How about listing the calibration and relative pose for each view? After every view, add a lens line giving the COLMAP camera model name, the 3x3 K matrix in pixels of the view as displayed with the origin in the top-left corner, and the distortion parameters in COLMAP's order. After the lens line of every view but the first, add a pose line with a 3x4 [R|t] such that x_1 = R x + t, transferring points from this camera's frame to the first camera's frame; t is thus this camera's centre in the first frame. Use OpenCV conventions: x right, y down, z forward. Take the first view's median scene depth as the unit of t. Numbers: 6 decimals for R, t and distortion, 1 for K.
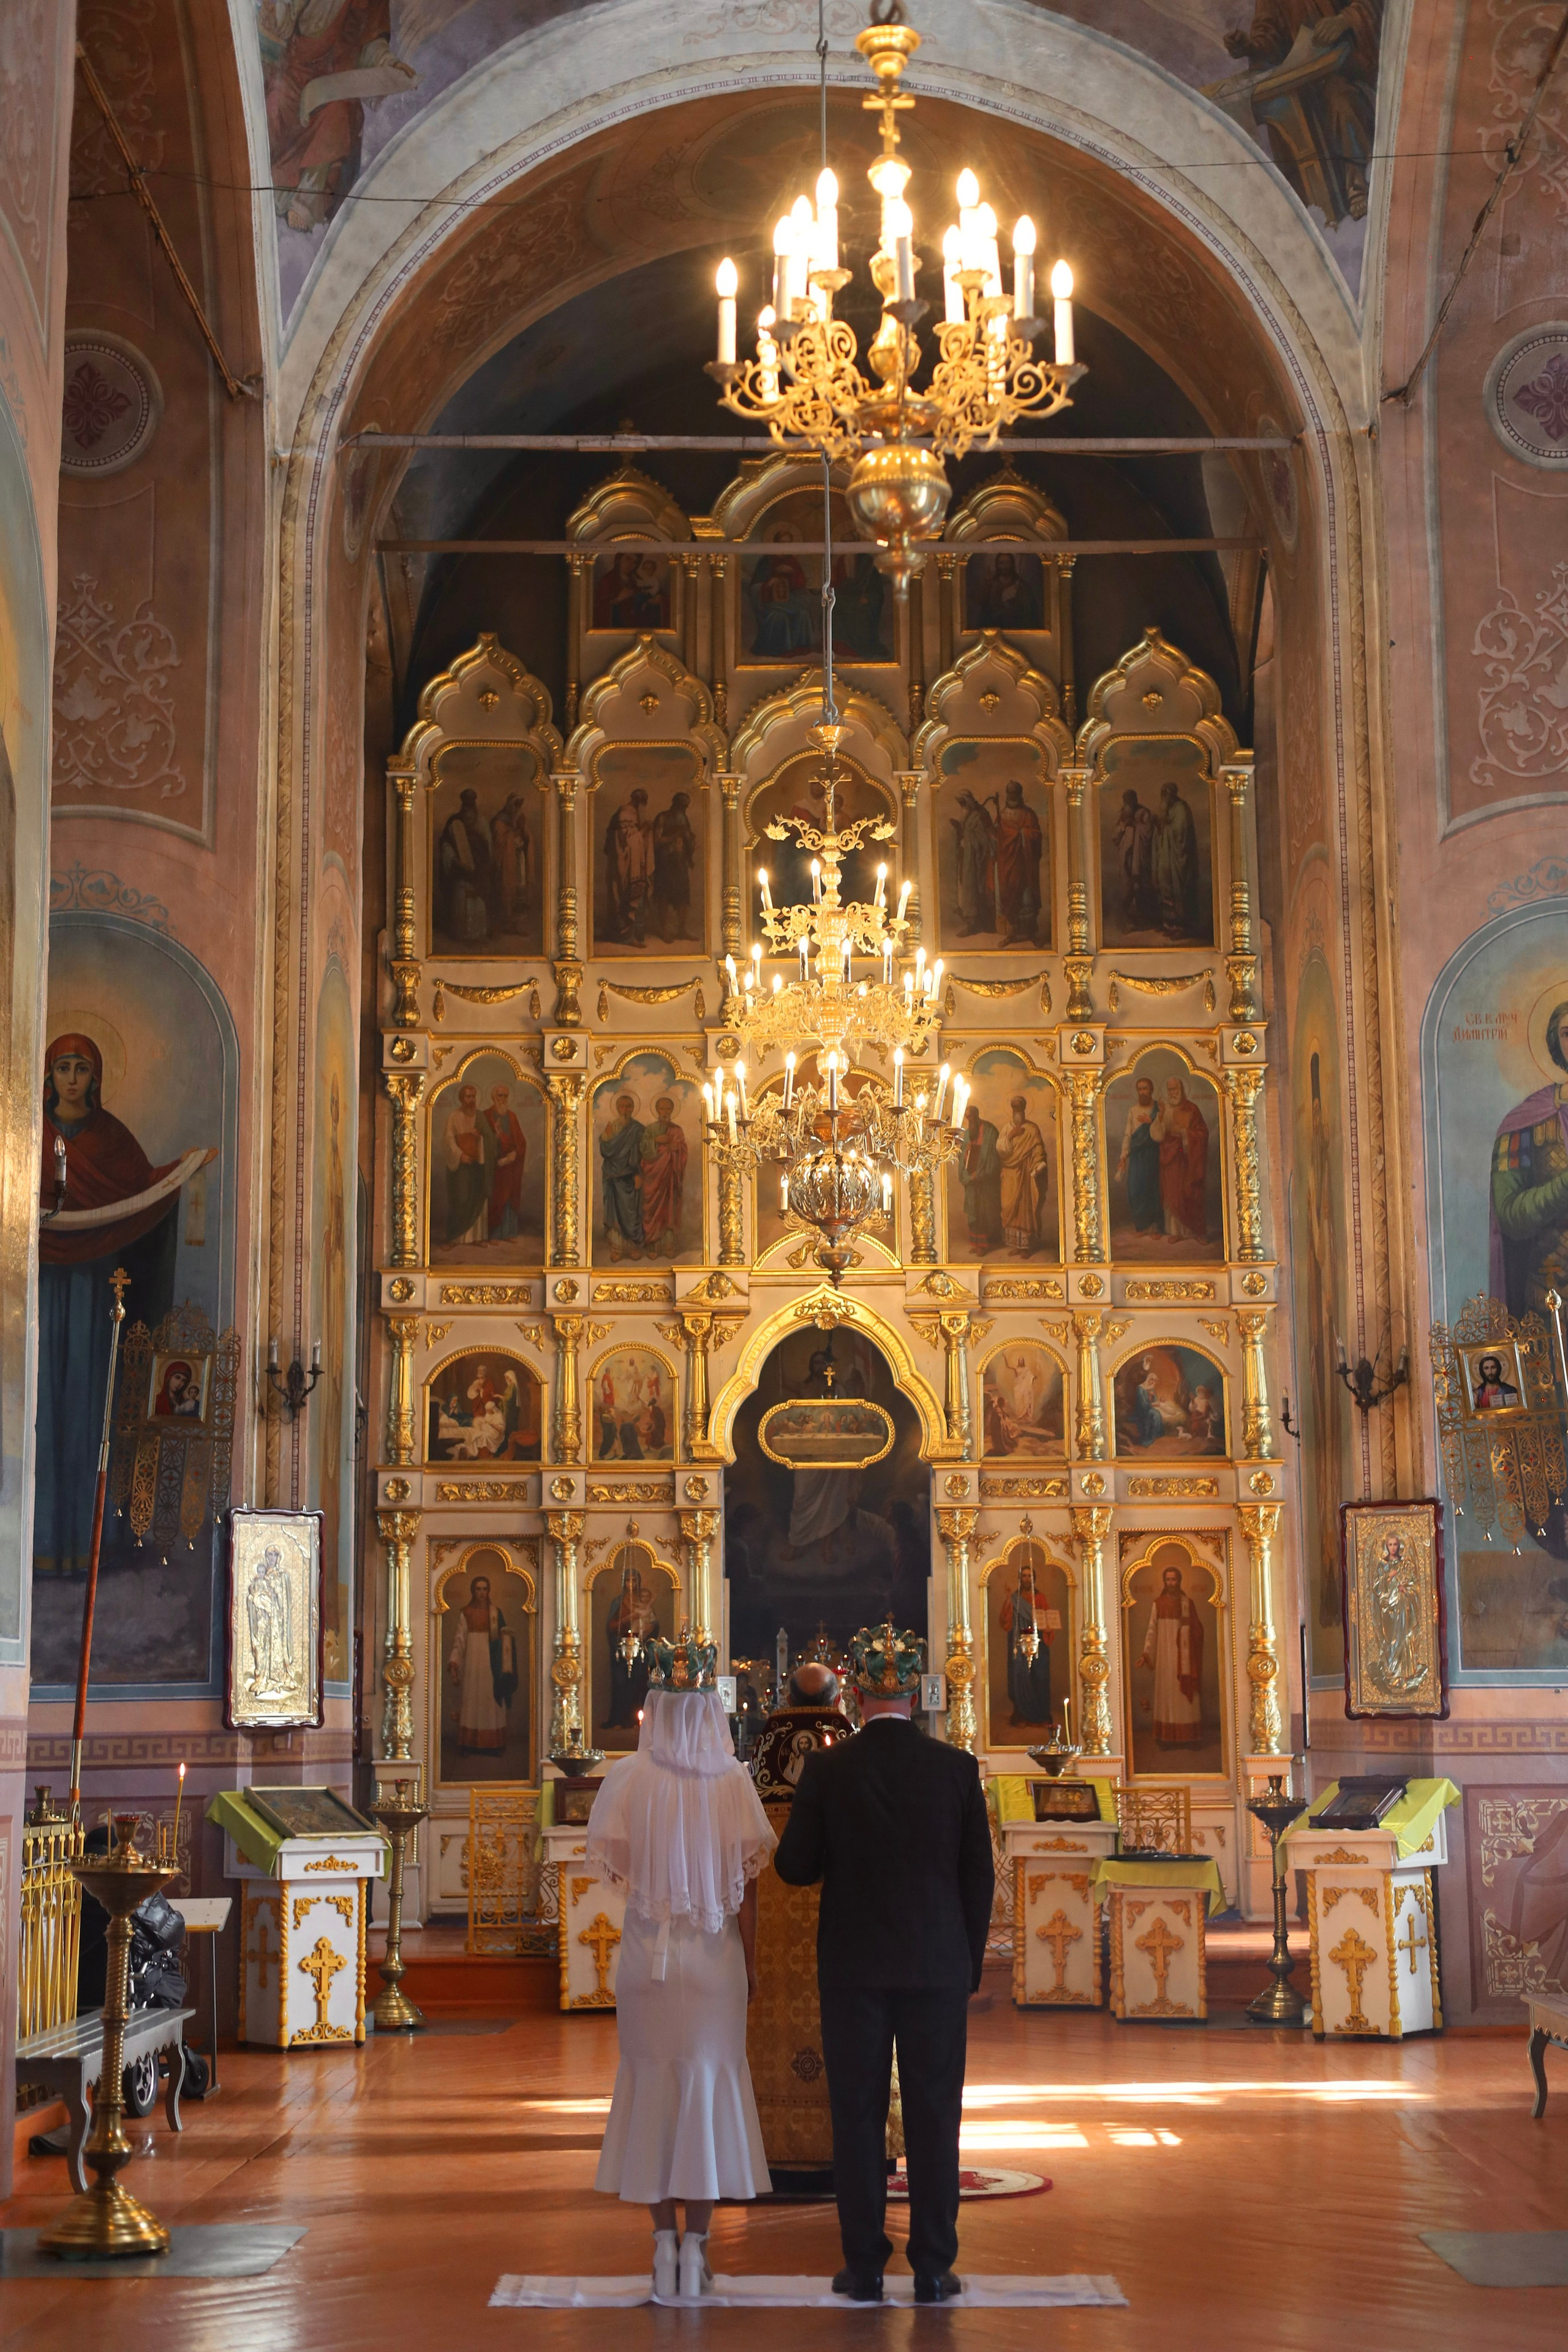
lens RADIAL K [[3146.2, 0, 784.0], [0, 3146.2, 1176.0], [0, 0, 1]] dist [0.035435, -0.002296]
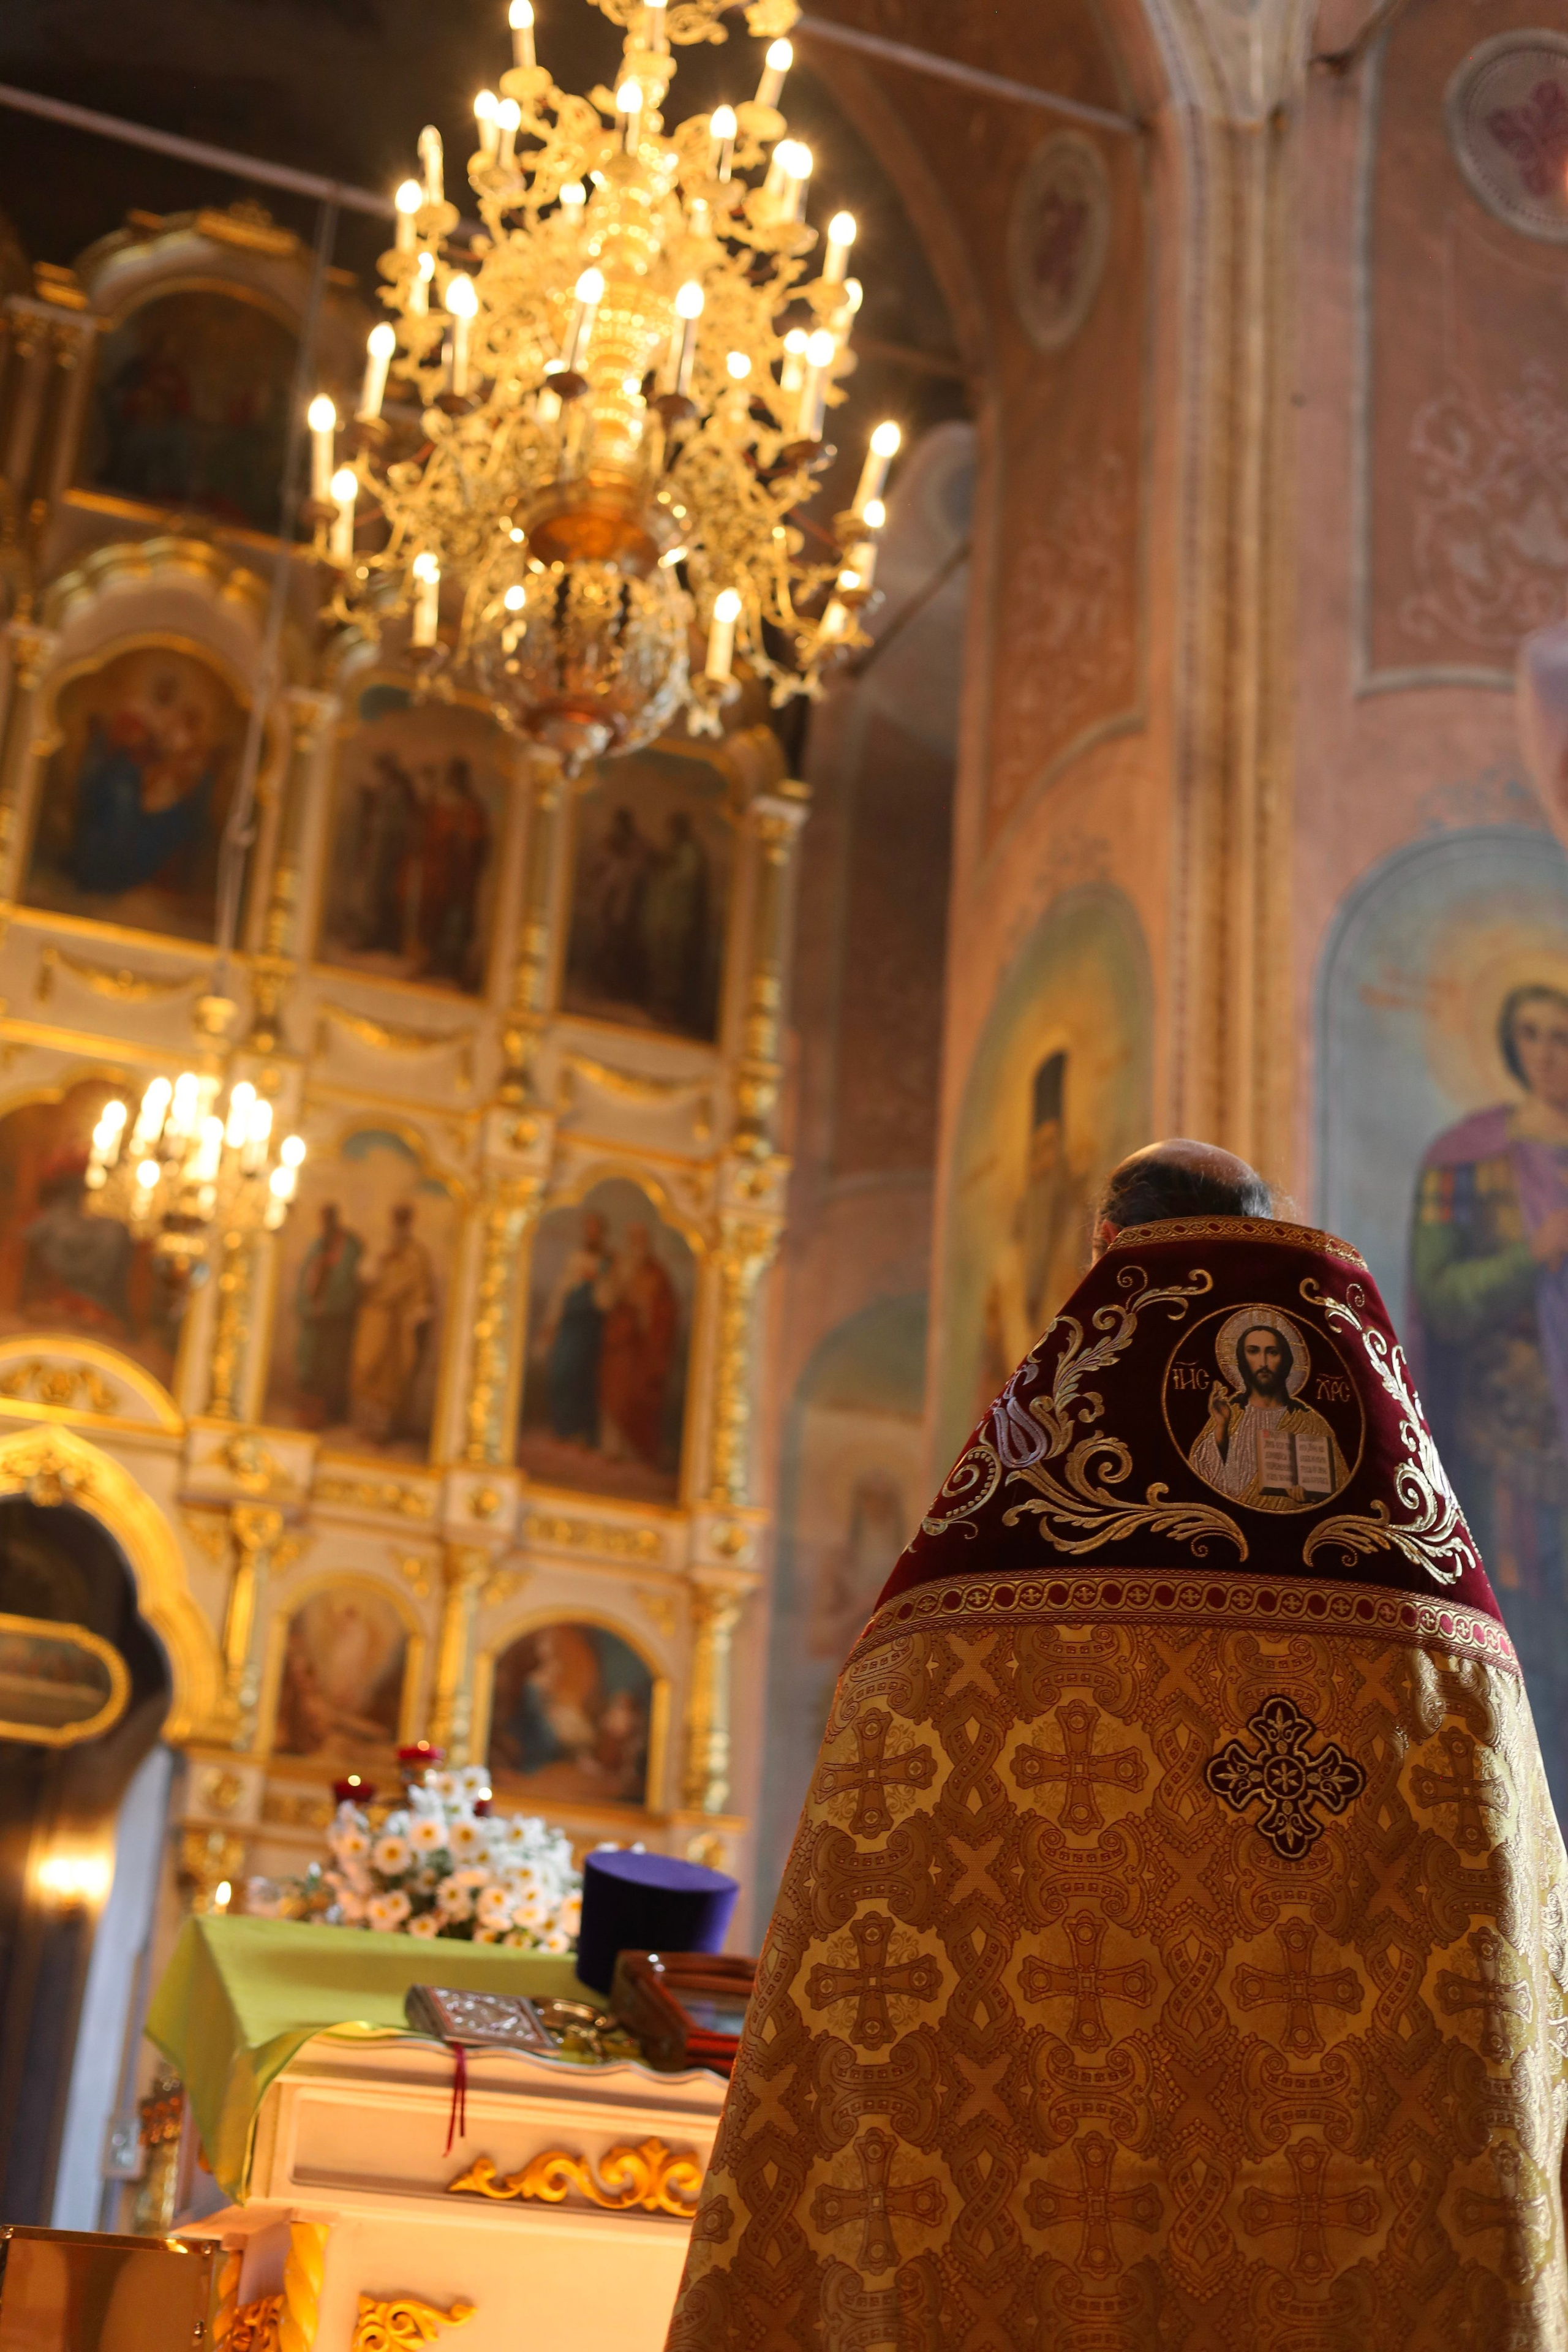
lens RADIAL K [[3235.9, 0, 774.9], [0, 3235.9, 1172.8], [0, 0, 1]] dist [0.014661, -0.096135]
pose [[0.935042, 0.197674, 0.294314, -0.049771], [-0.131157, 0.964109, -0.230850, 0.112051], [-0.329384, 0.177253, 0.927409, 0.375439]]
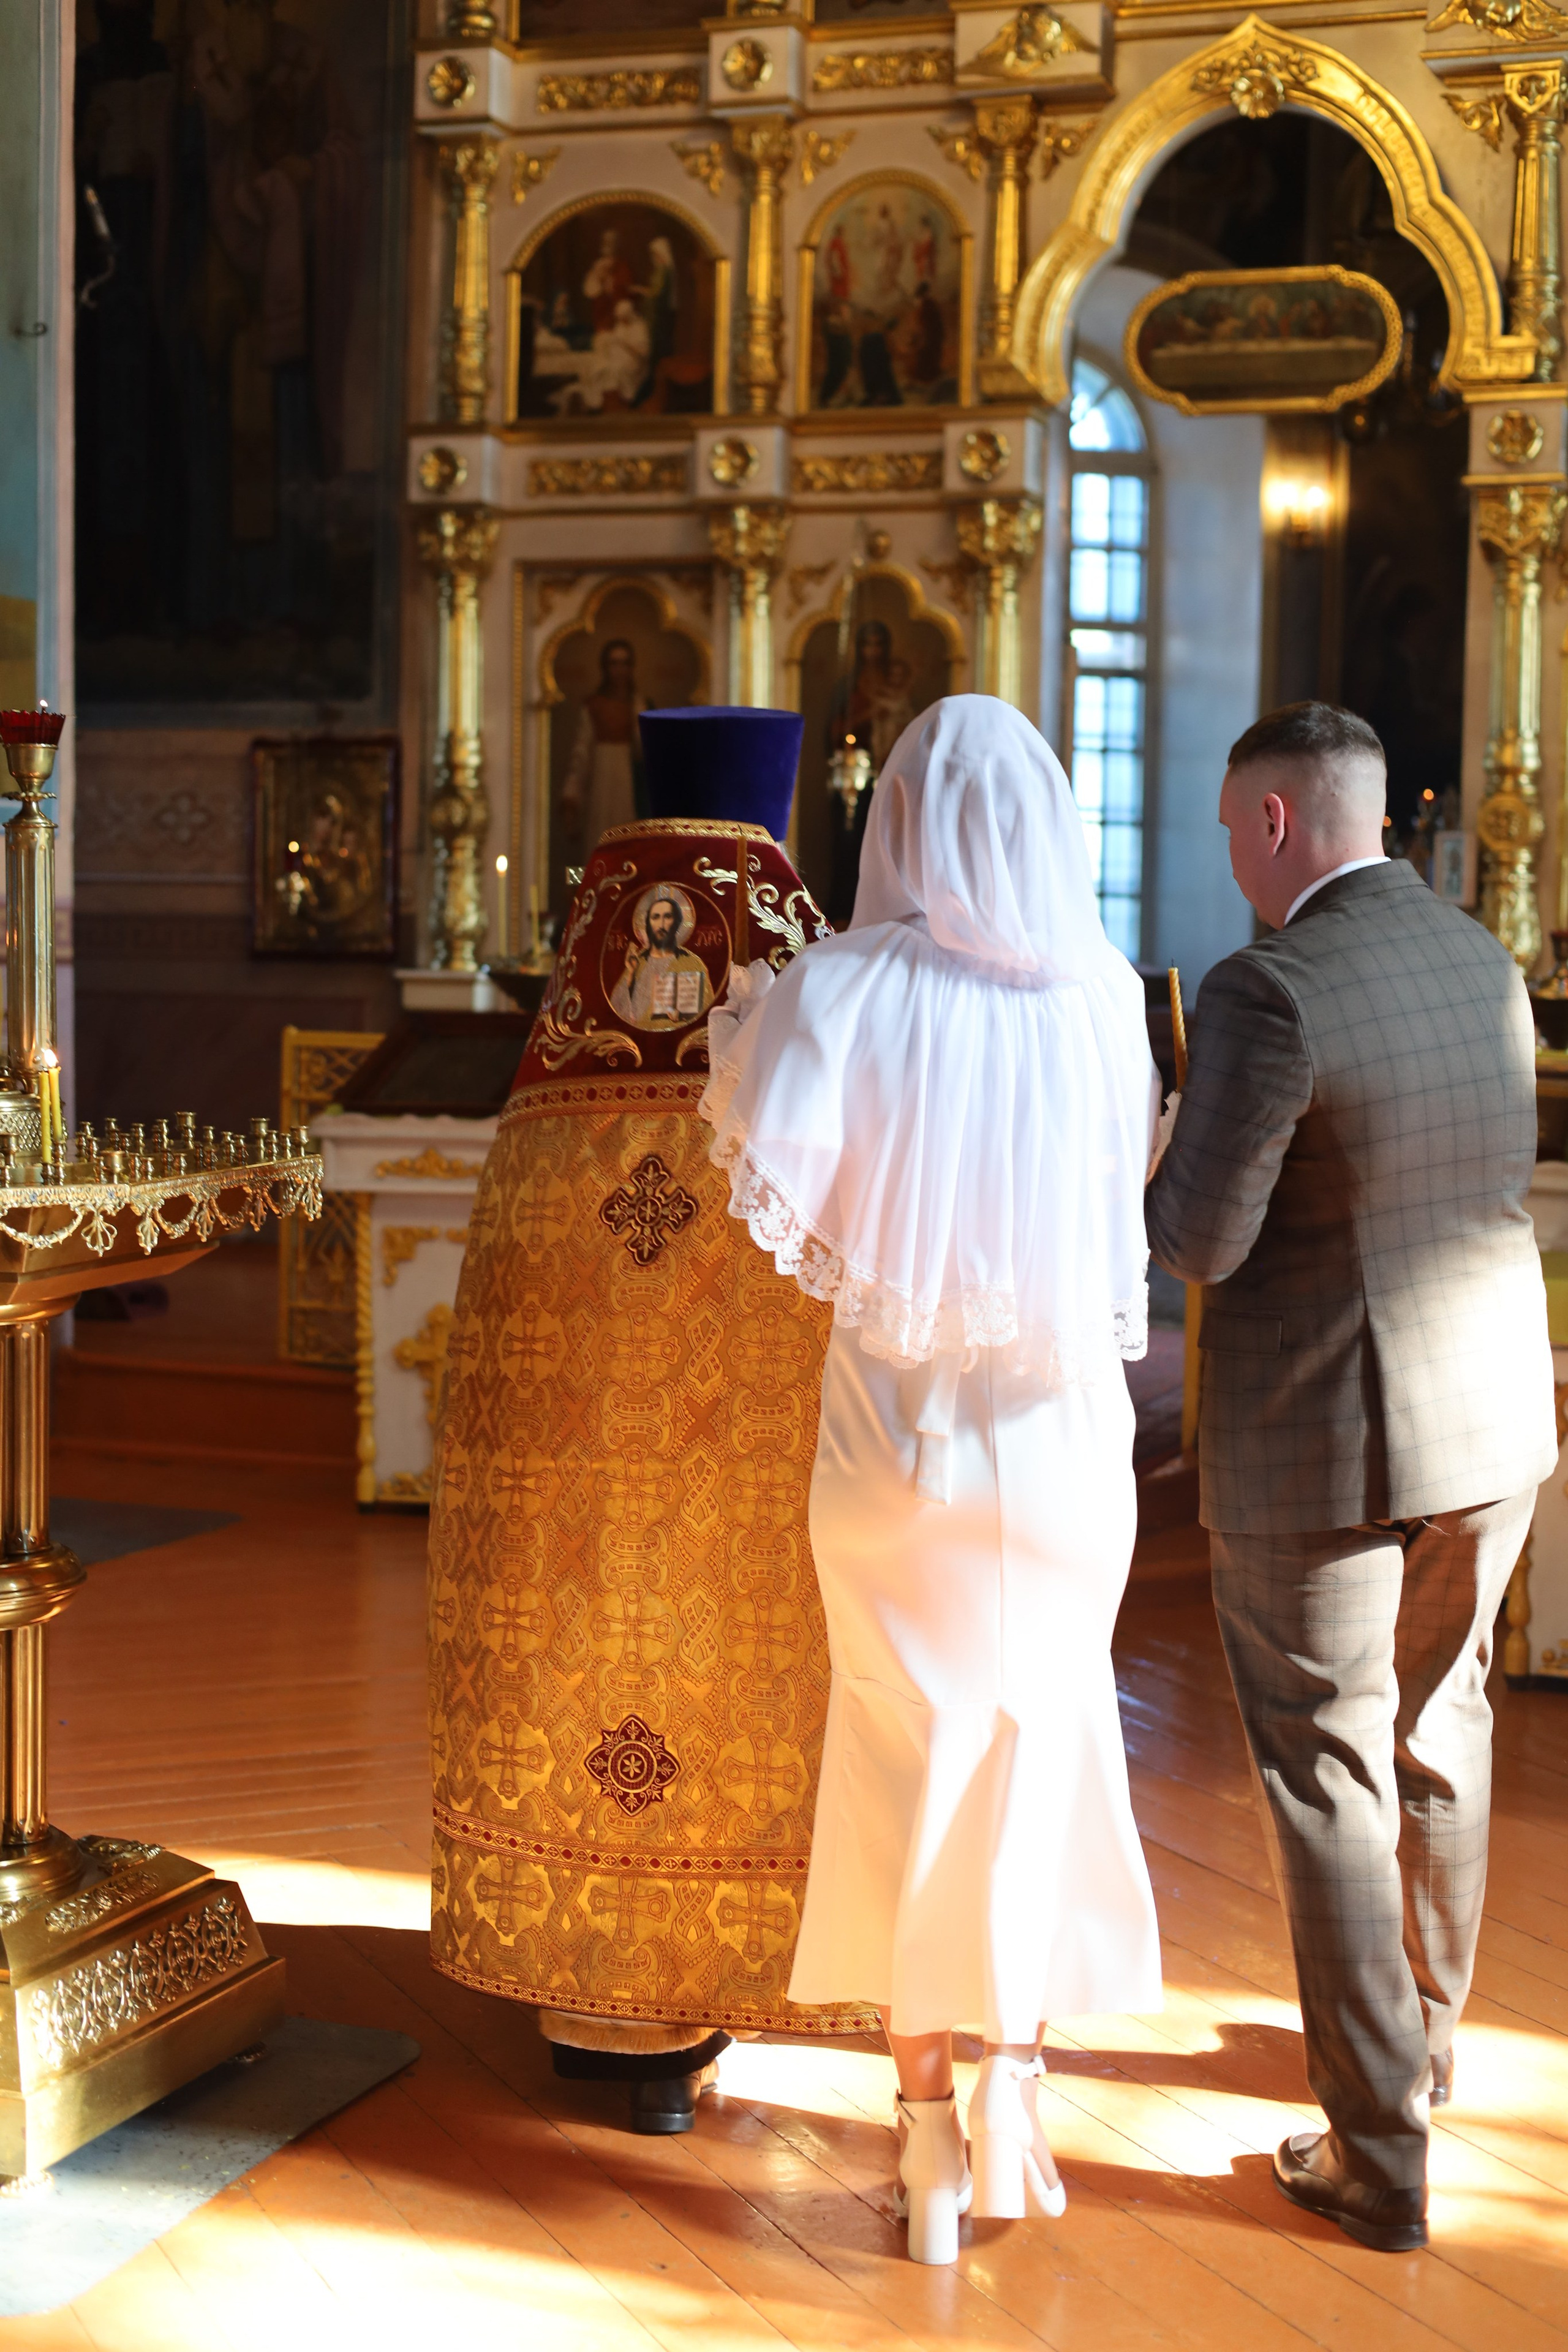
lens RADIAL K [[3235.9, 0, 774.9], [0, 3235.9, 1172.8], [0, 0, 1]] dist [0.014661, -0.096135]
pose [[0.942697, 0.050281, -0.329841, 0.114744], [0.029117, 0.972410, 0.231453, 0.088932], [0.332378, -0.227793, 0.915224, 0.485729]]
